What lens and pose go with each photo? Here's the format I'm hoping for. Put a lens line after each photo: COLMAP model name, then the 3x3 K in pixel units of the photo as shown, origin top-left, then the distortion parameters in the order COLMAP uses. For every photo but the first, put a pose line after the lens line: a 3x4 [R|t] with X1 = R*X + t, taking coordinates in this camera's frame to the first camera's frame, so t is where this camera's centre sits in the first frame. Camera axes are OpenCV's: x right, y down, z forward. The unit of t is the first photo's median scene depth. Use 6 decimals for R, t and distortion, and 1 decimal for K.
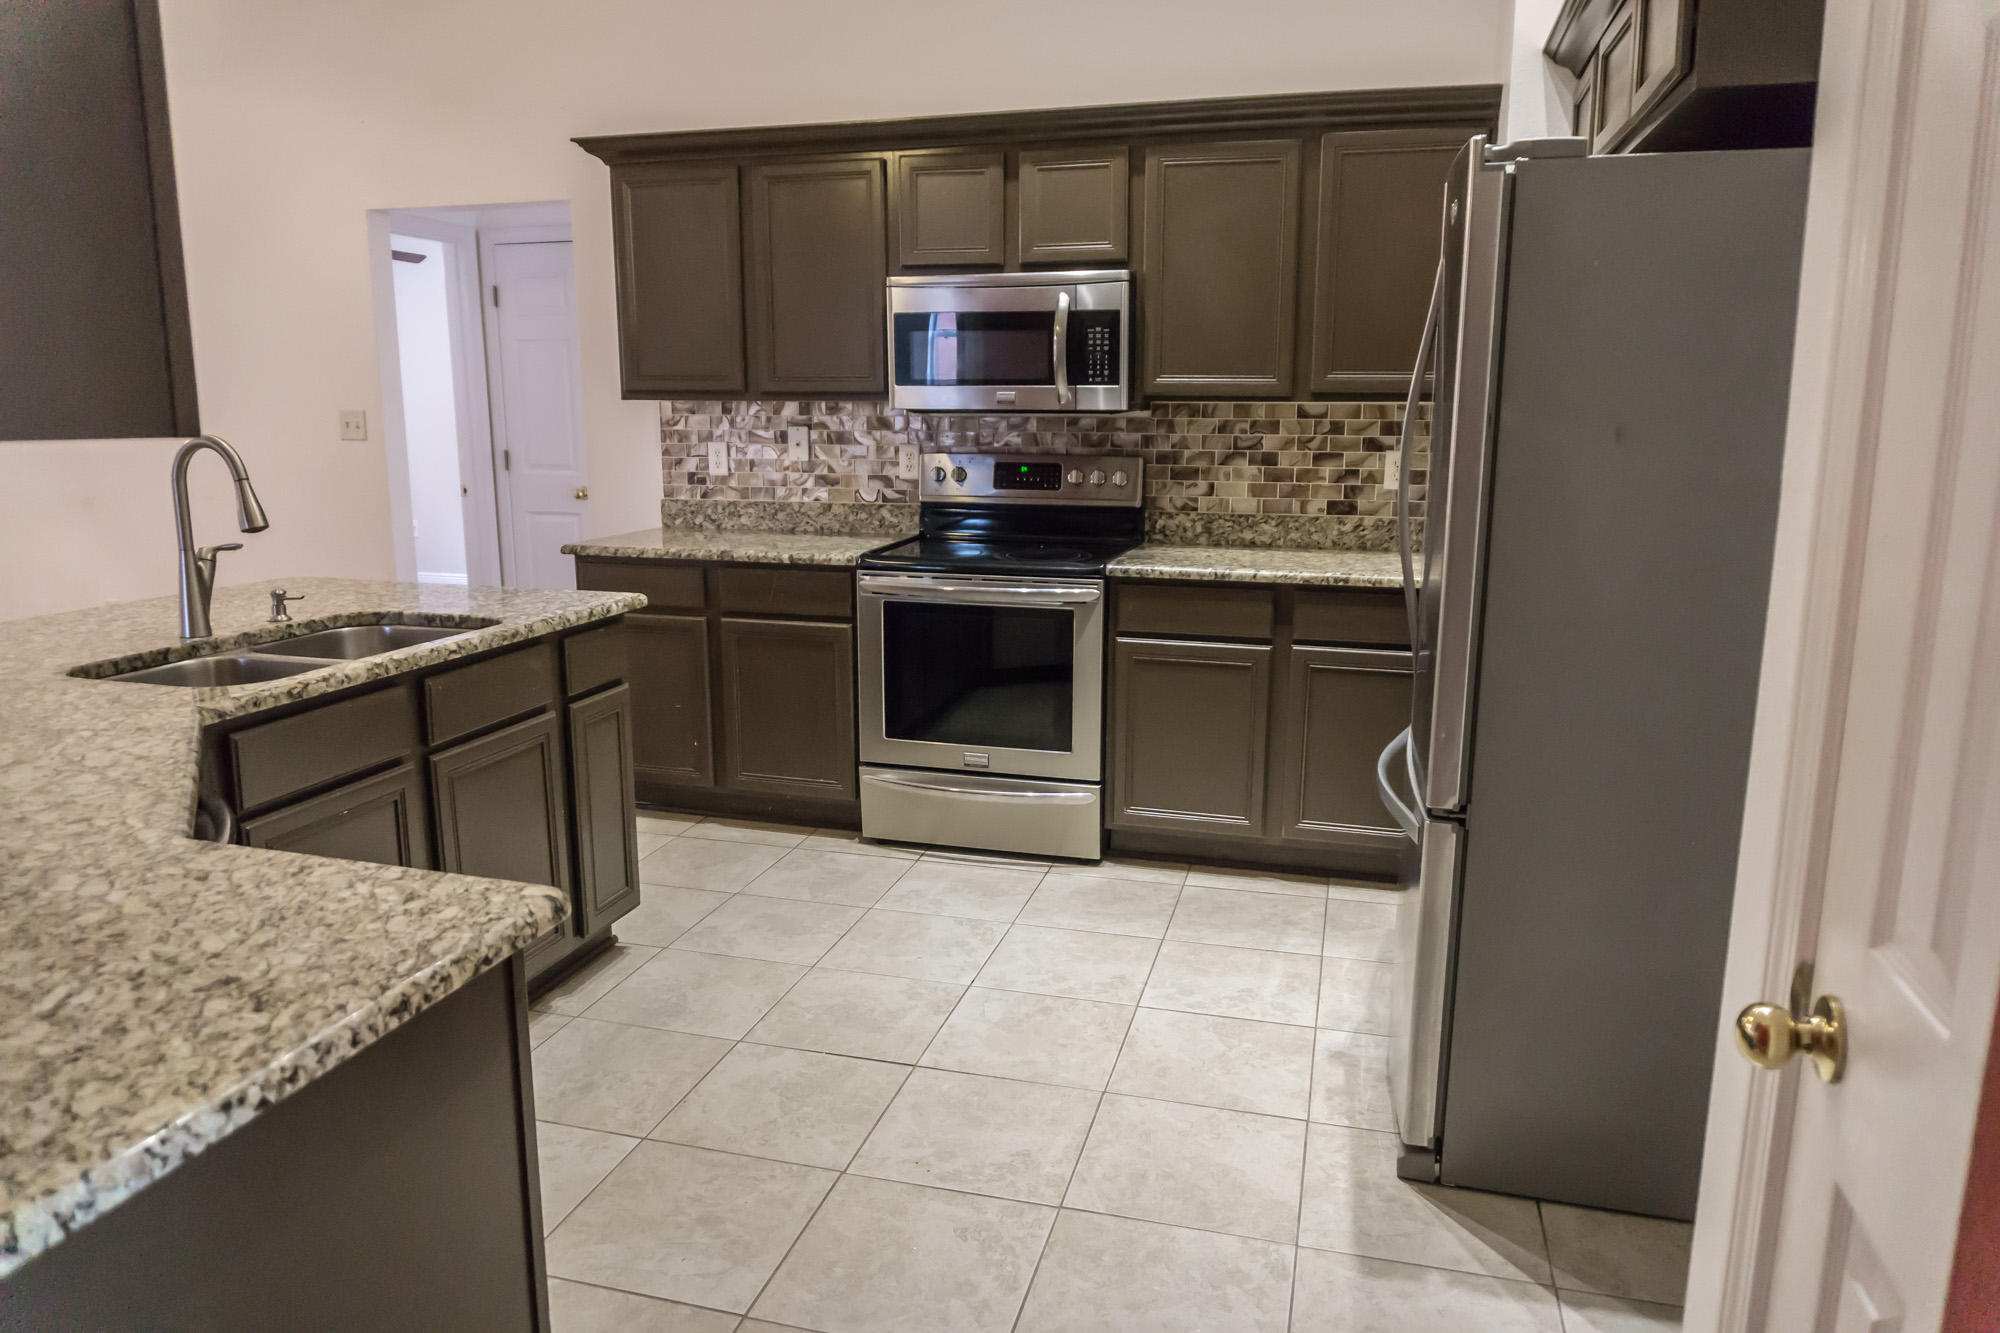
lens RADIAL K [[1325.5, 0, 1000.0], [0, 1325.5, 666.5], [0, 0, 1]] dist [-0.019211, -0.000698]
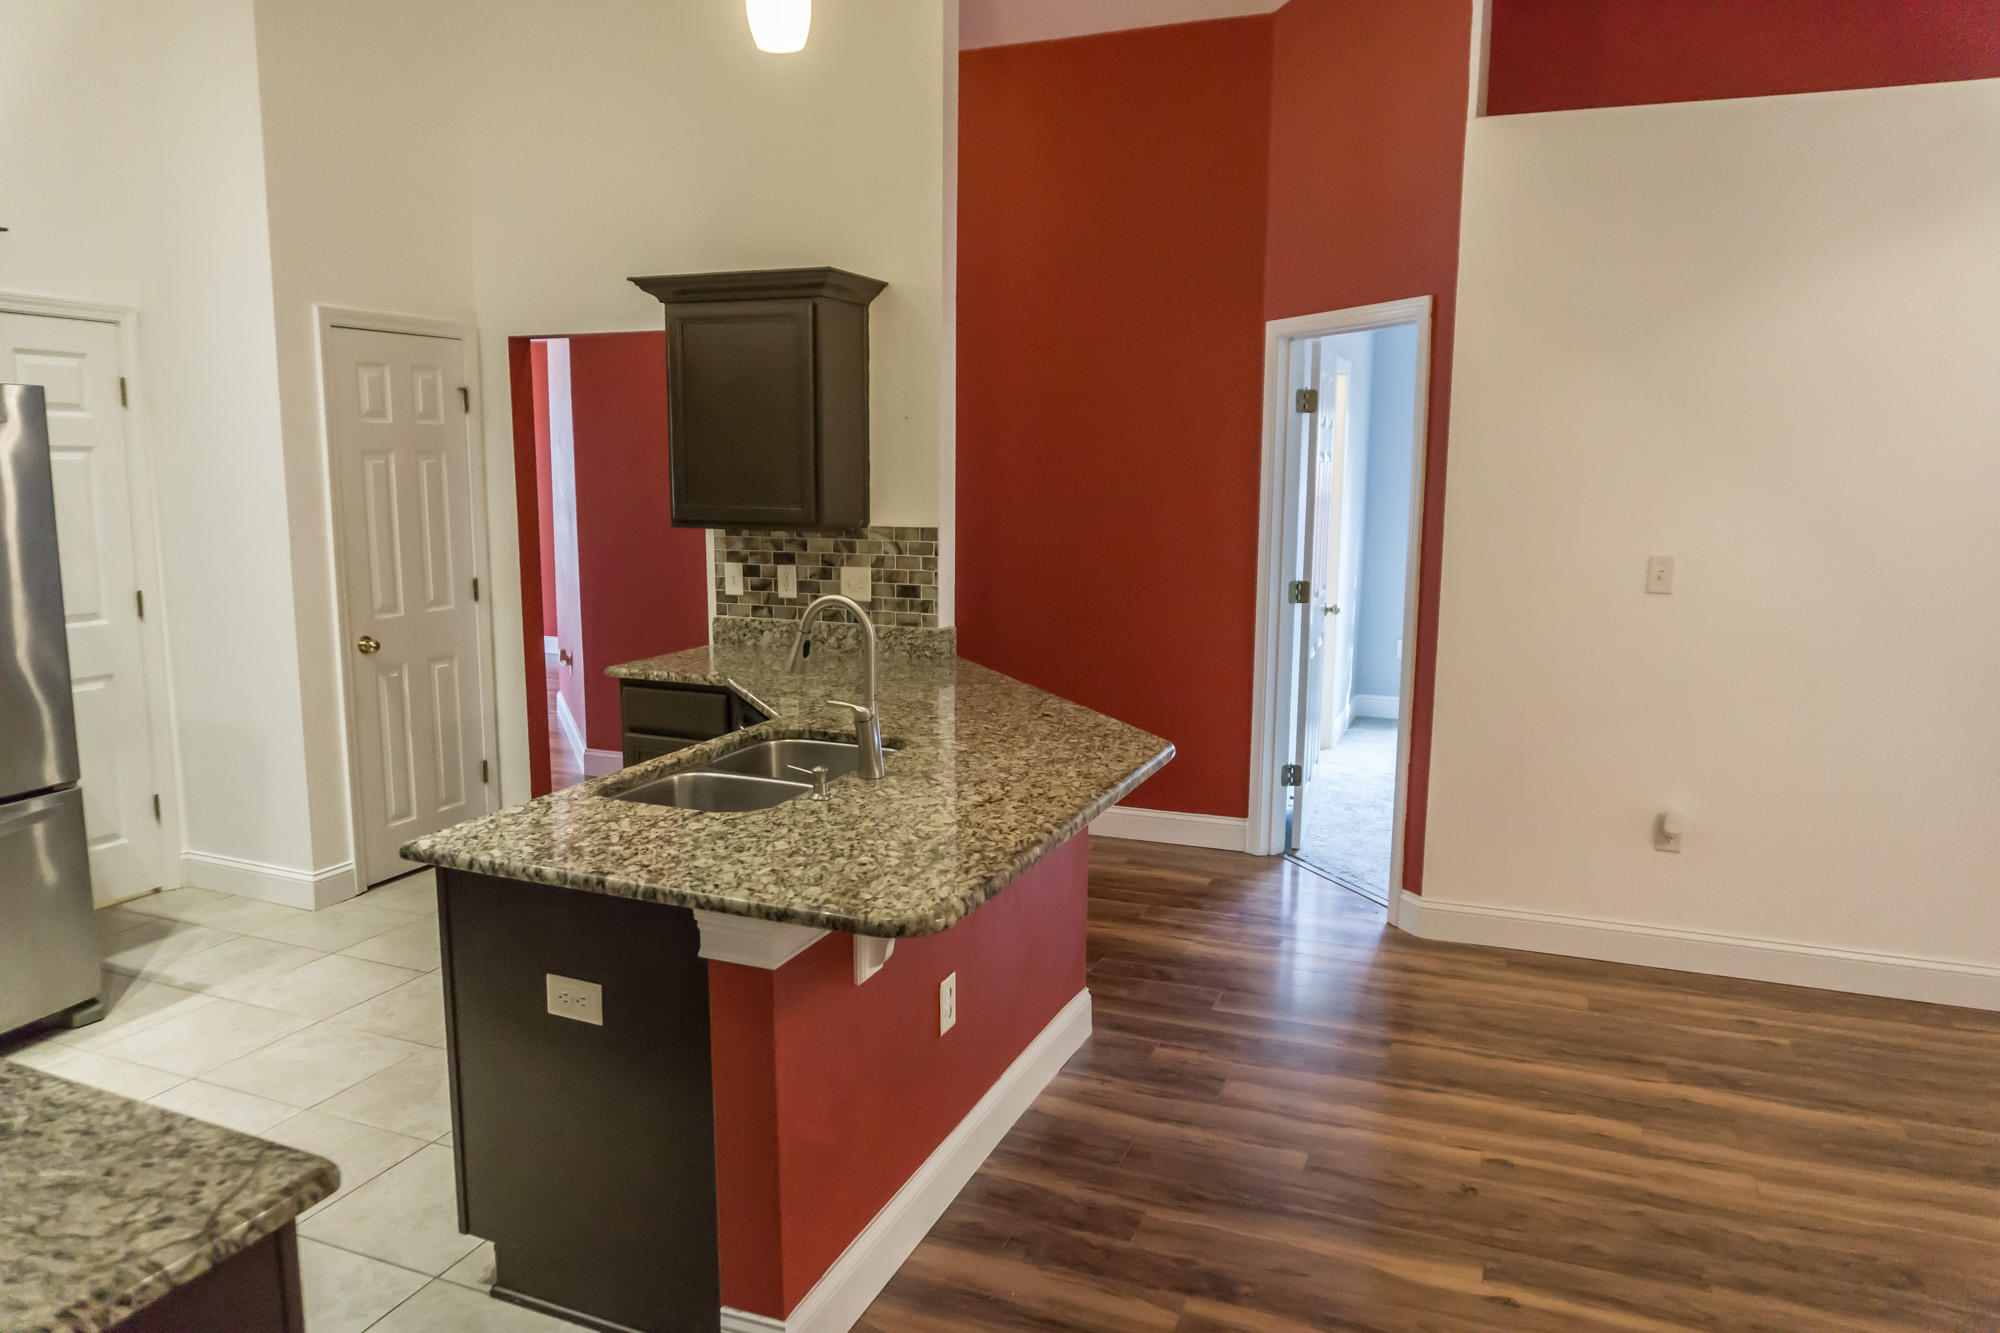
lens RADIAL K [[1331.6, 0, 1000.0], [0, 1331.6, 666.5], [0, 0, 1]] dist [-0.025025, 0.001938]
pose [[-0.993559, -0.028430, 0.109688, -0.522338], [0.011233, 0.938533, 0.345006, -0.306802], [-0.112754, 0.344016, -0.932169, 1.242905]]
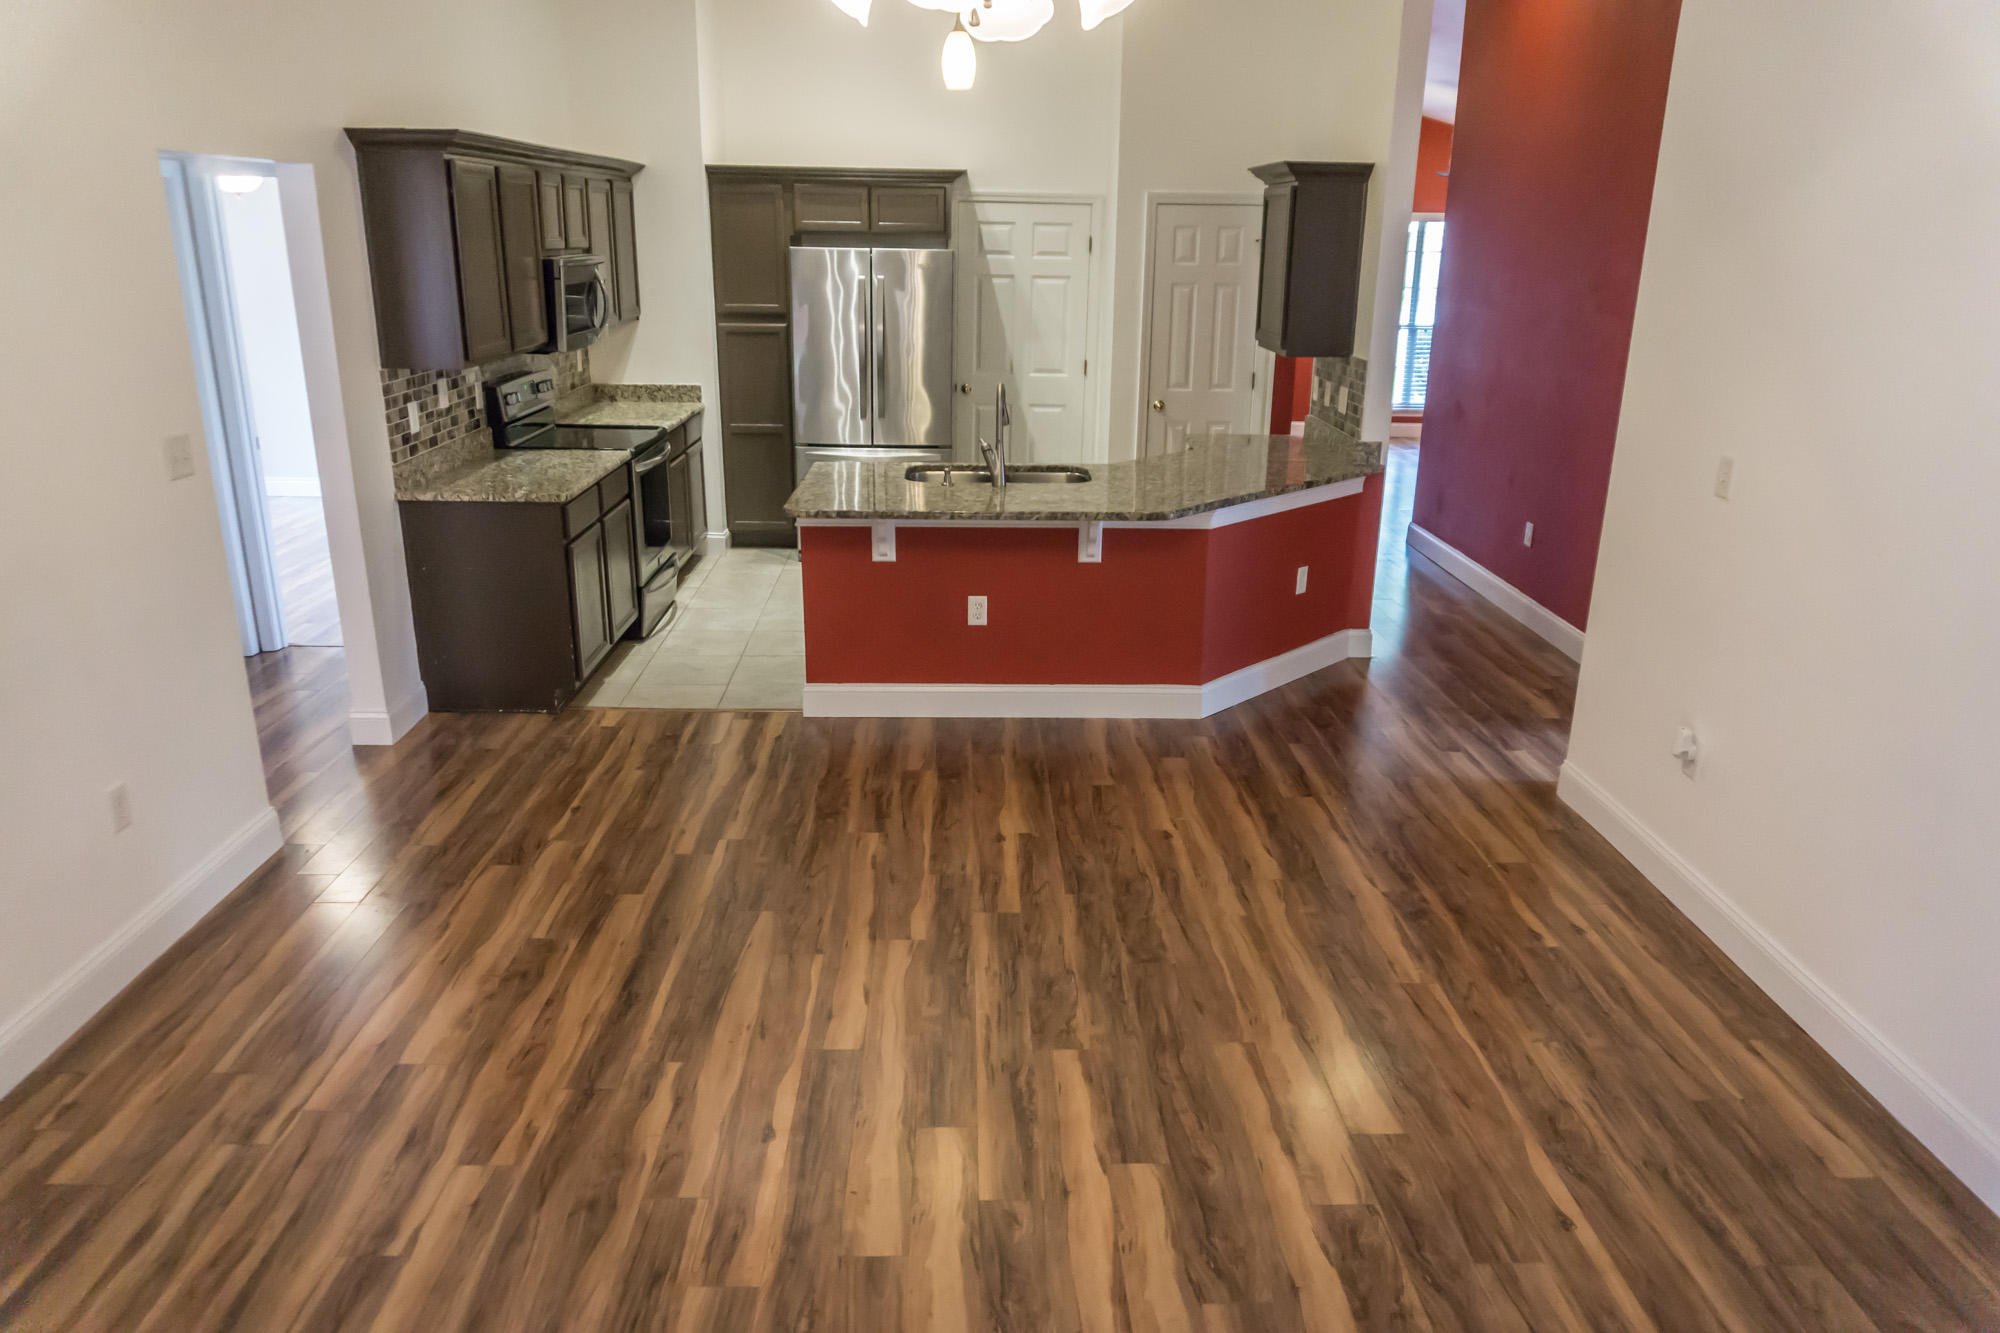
lens RADIAL K [[1332.2, 0, 998.4], [0, 1332.2, 665.0], [0, 0, 1]] dist [-0.022058, -0.003997]
pose [[-0.299047, -0.304305, 0.904417, -1.579001], [0.171084, 0.915334, 0.364547, -0.321139], [-0.938776, 0.263748, -0.221667, 0.949511]]
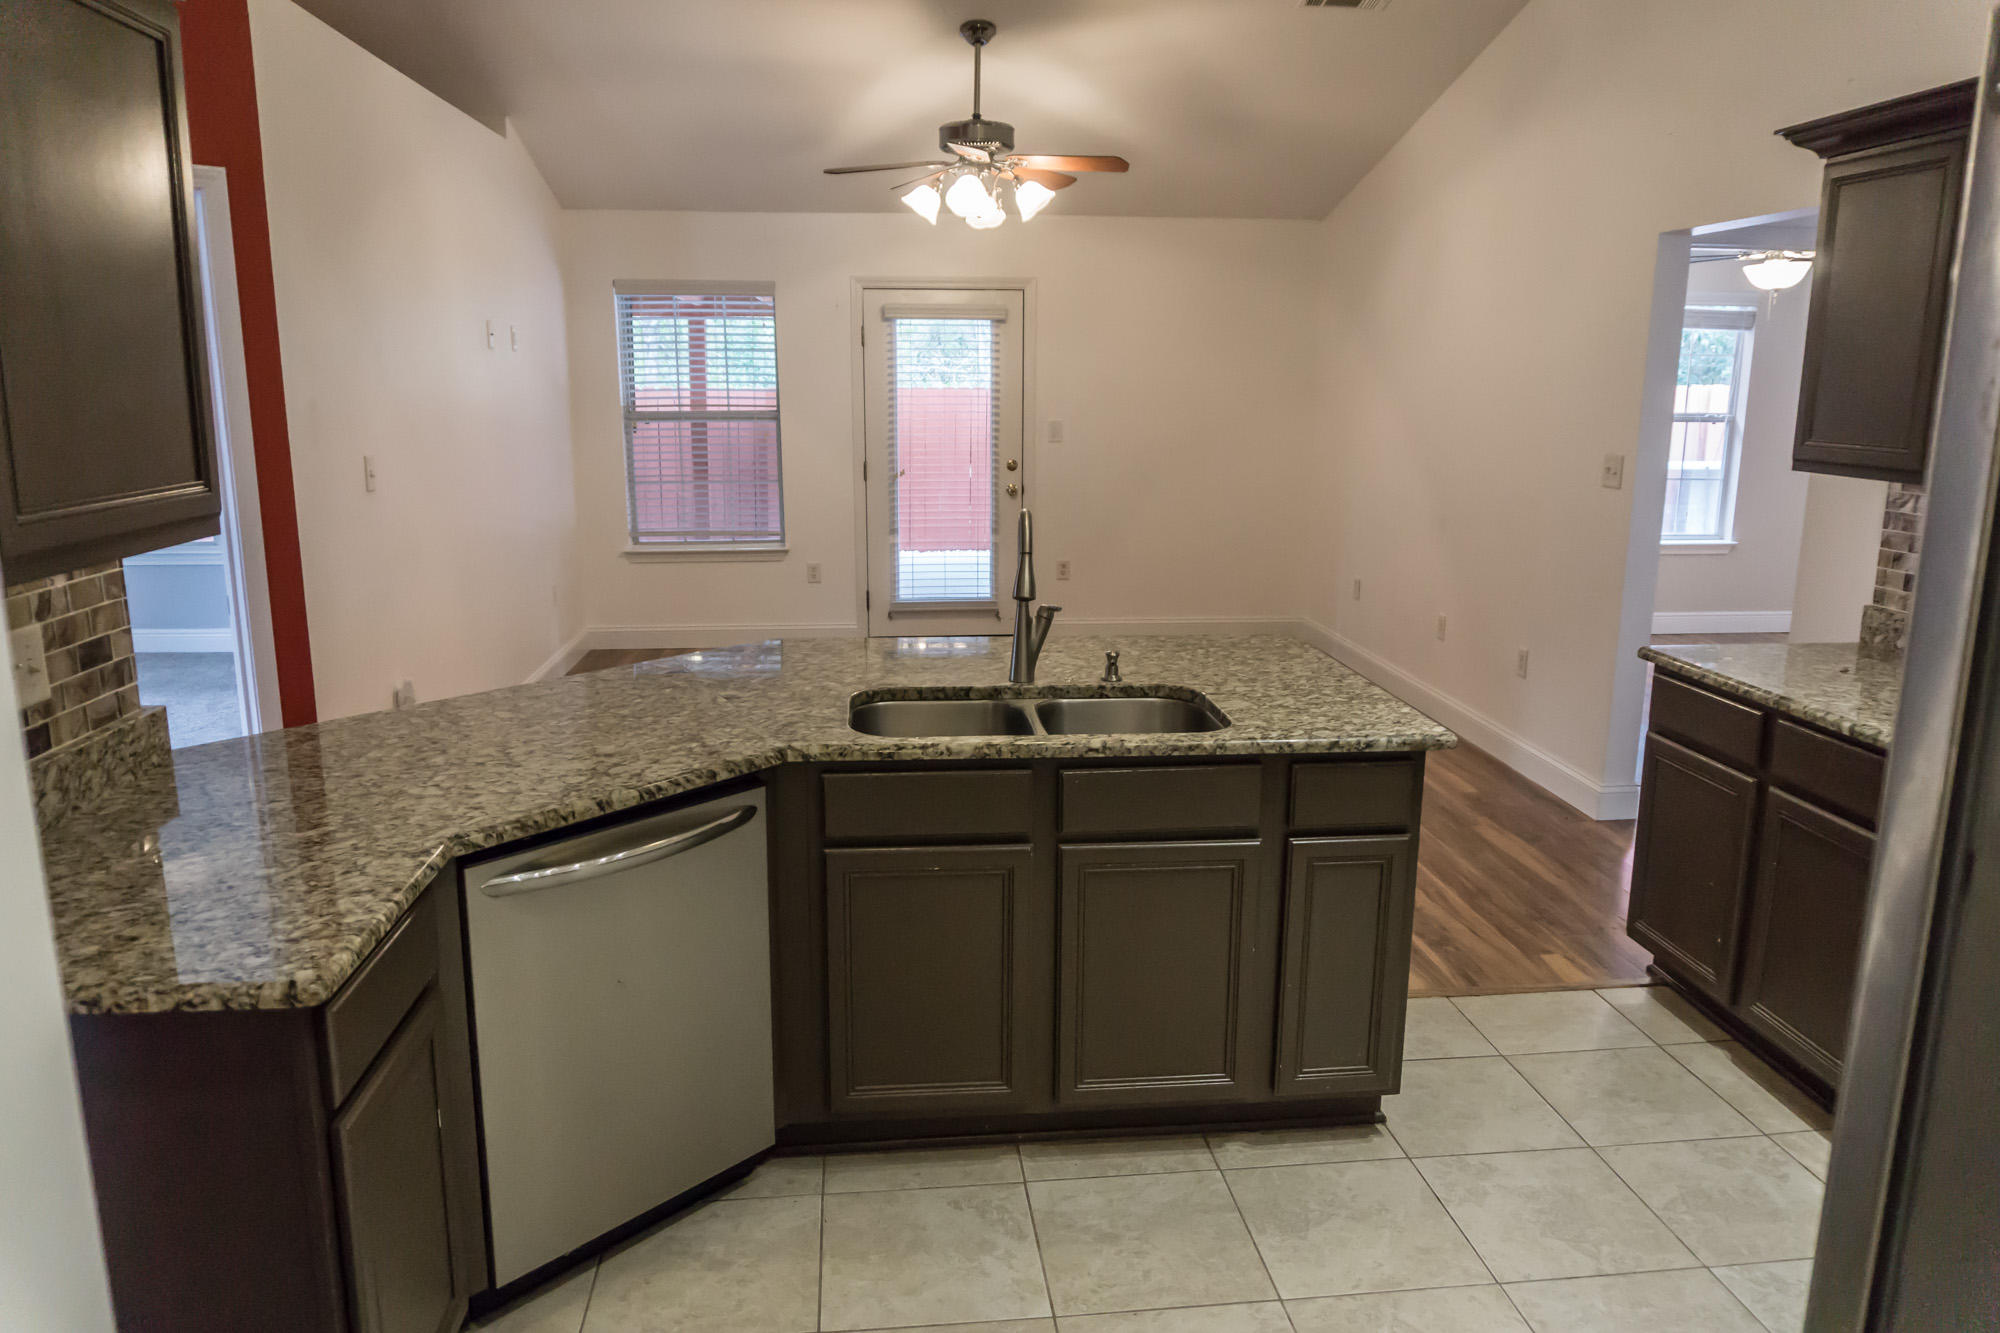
lens RADIAL K [[1363.2, 0, 1000.0], [0, 1363.2, 666.5], [0, 0, 1]] dist [-0.021666, -0.003964]
pose [[0.366253, 0.192787, -0.910325, 0.287068], [-0.187486, 0.973528, 0.130740, -0.115919], [0.911432, 0.122790, 0.392702, 0.320494]]
